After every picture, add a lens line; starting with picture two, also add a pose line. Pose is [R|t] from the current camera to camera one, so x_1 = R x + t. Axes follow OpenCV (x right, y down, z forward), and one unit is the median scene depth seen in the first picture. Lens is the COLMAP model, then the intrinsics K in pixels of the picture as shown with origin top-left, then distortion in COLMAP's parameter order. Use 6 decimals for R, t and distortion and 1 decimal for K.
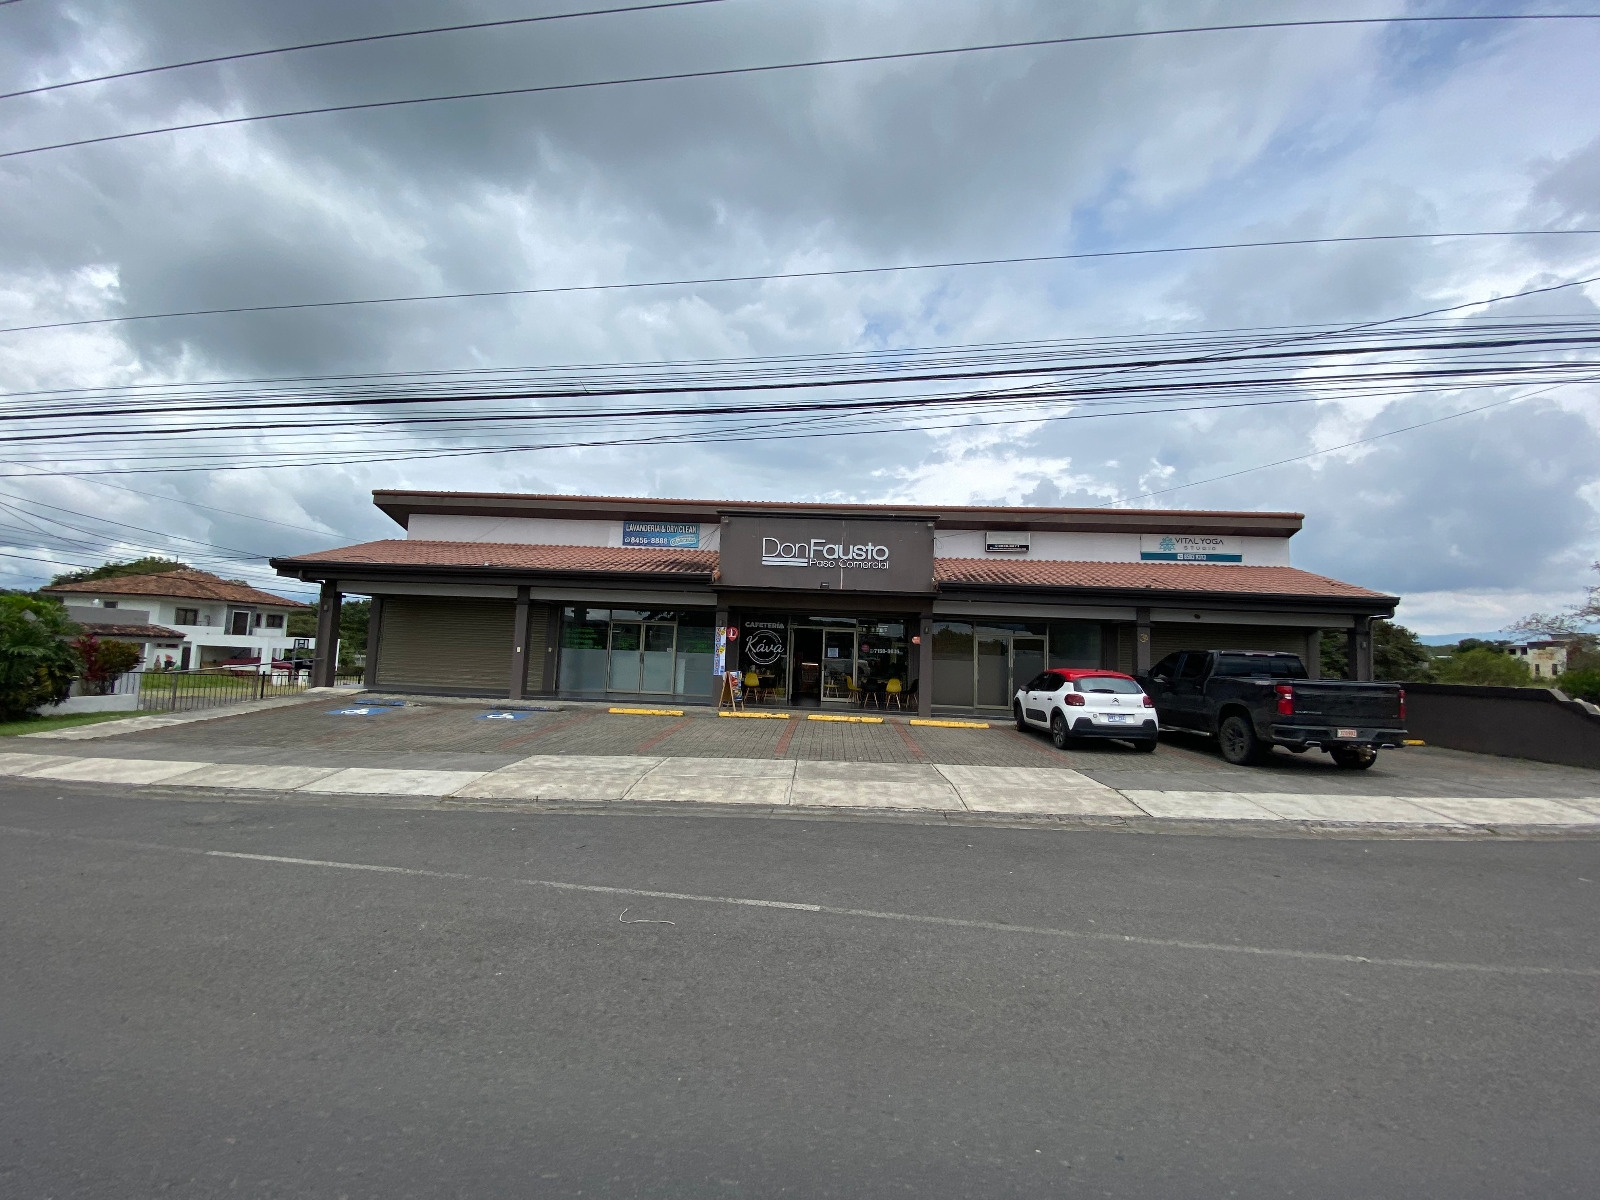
lens RADIAL K [[642.1, 0, 800.1], [0, 642.1, 597.6], [0, 0, 1]] dist [0.000212, -0.000004]
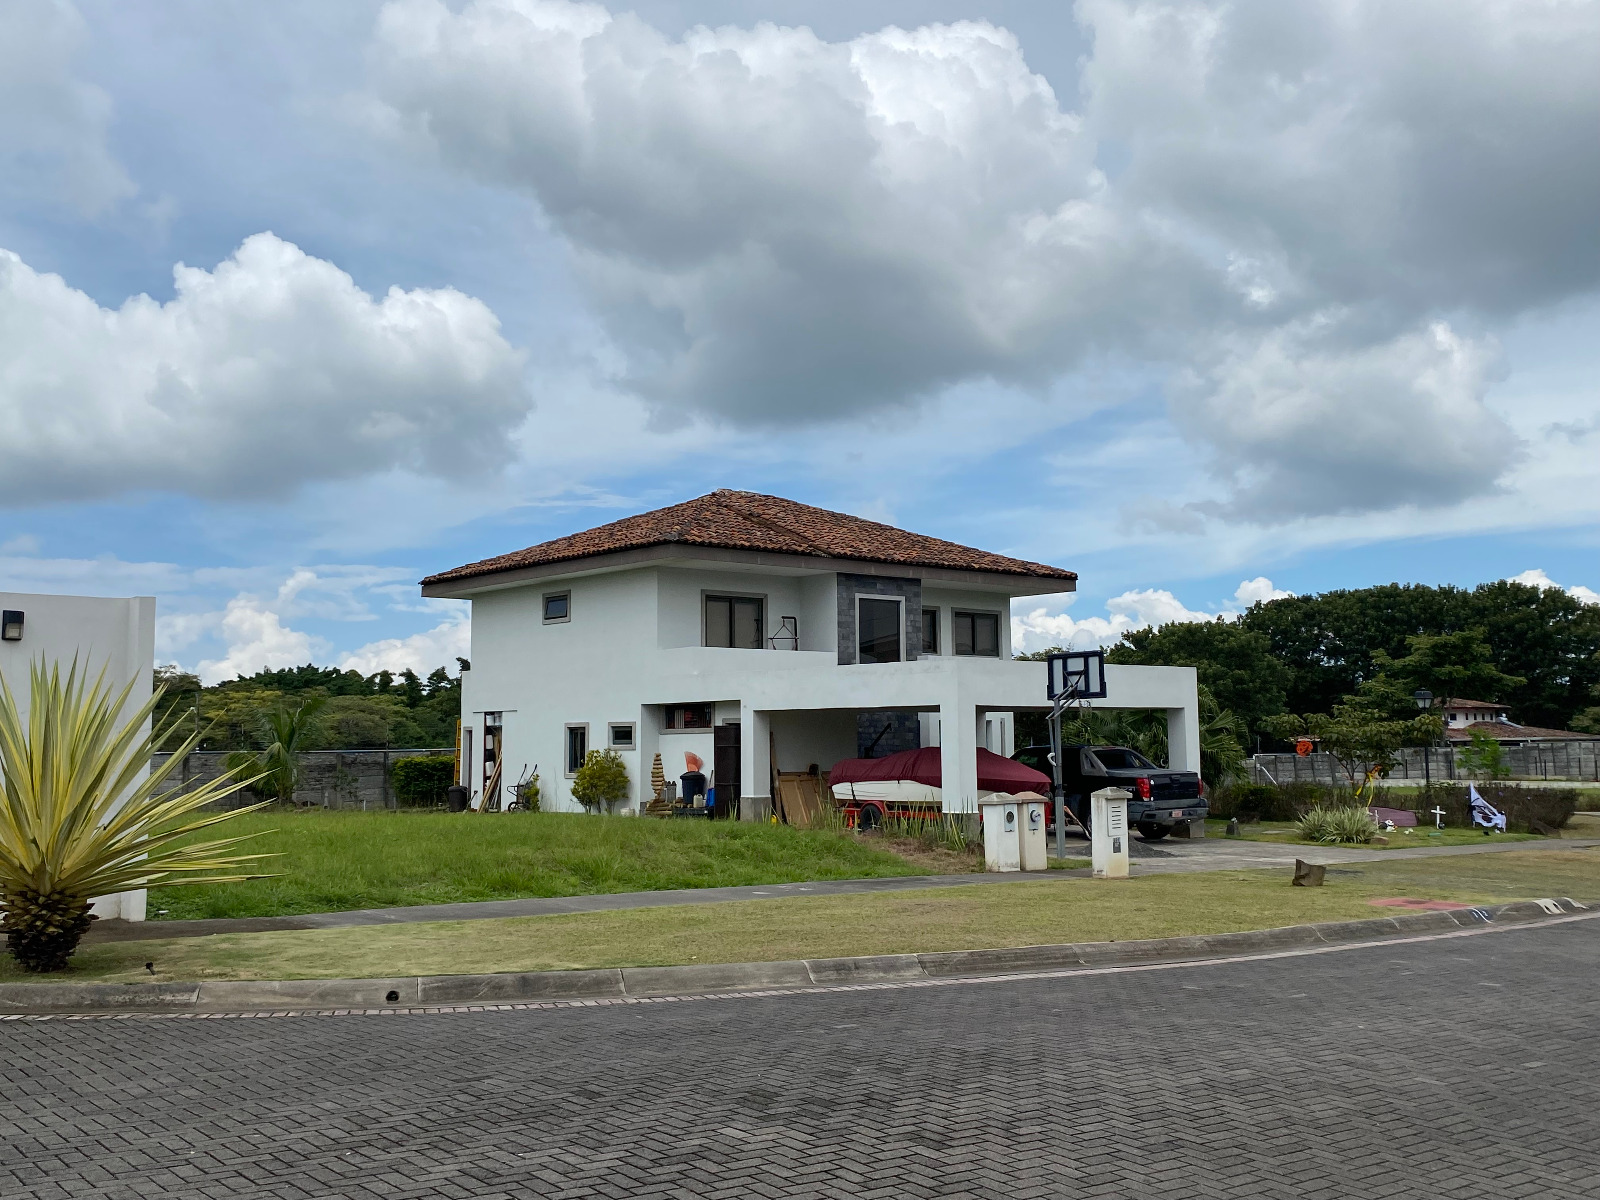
lens RADIAL K [[1522.3, 0, 801.4], [0, 1522.3, 599.5], [0, 0, 1]] dist [-0.015493, 0.000000]
pose [[0.689221, -0.113536, -0.715601, -0.460253], [0.094623, 0.993292, -0.066458, 0.070622], [0.718346, -0.021908, 0.695341, 0.565275]]
